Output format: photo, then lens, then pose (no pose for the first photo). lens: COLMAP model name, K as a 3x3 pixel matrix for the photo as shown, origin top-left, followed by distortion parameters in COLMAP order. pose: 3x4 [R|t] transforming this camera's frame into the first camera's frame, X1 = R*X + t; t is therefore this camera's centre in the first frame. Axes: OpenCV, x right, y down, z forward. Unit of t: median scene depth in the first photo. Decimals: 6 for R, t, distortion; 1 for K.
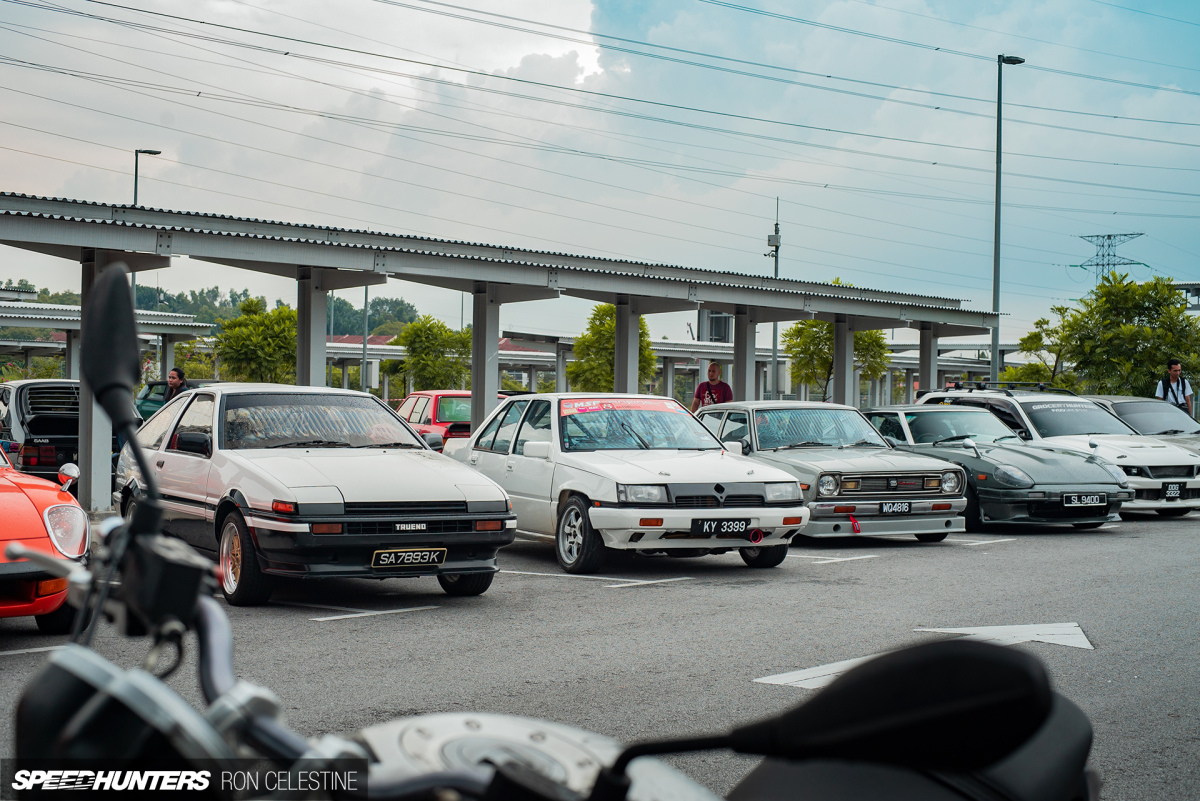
lens RADIAL K [[1741.1, 0, 600.0], [0, 1741.1, 401.1], [0, 0, 1]] dist [-0.117245, 0.000000]
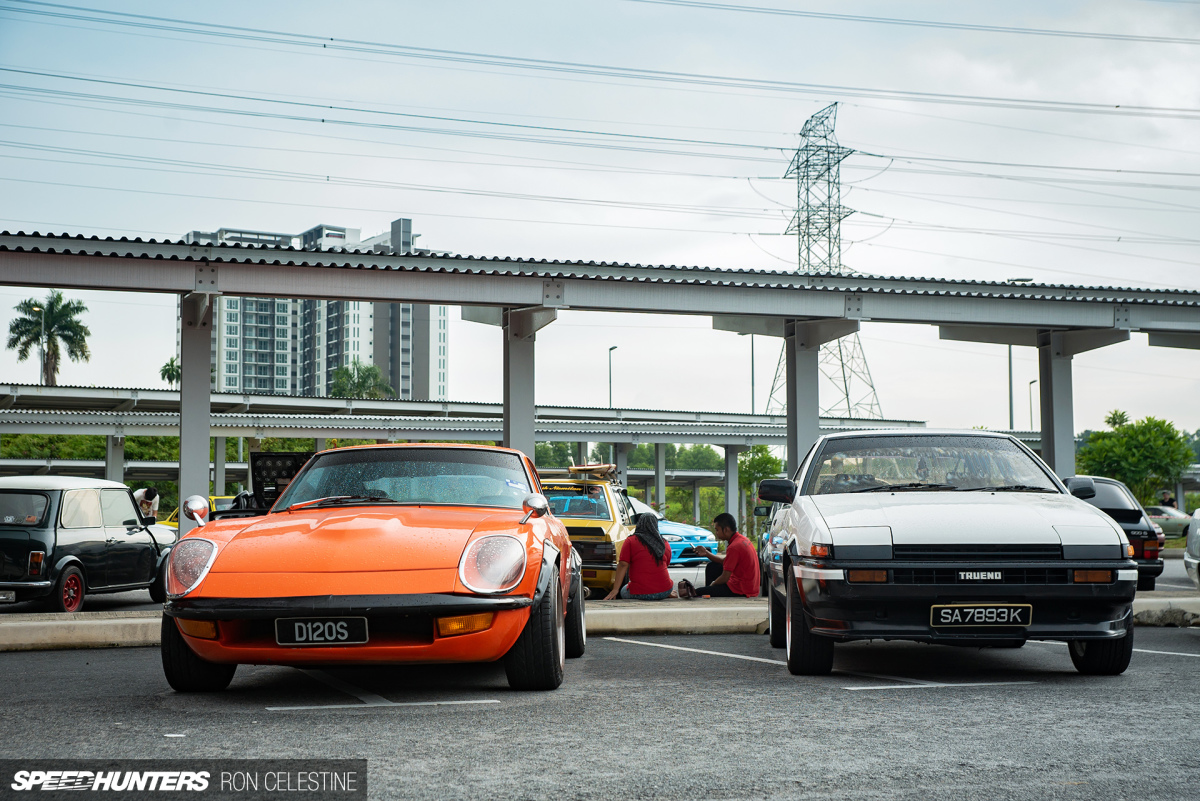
lens RADIAL K [[1579.5, 0, 599.0], [0, 1579.5, 404.0], [0, 0, 1]] dist [0.038554, 0.000000]
pose [[0.841697, -0.064057, -0.536137, 0.134577], [0.017115, 0.995604, -0.092084, 0.057793], [0.539679, 0.068331, 0.839093, 0.298670]]
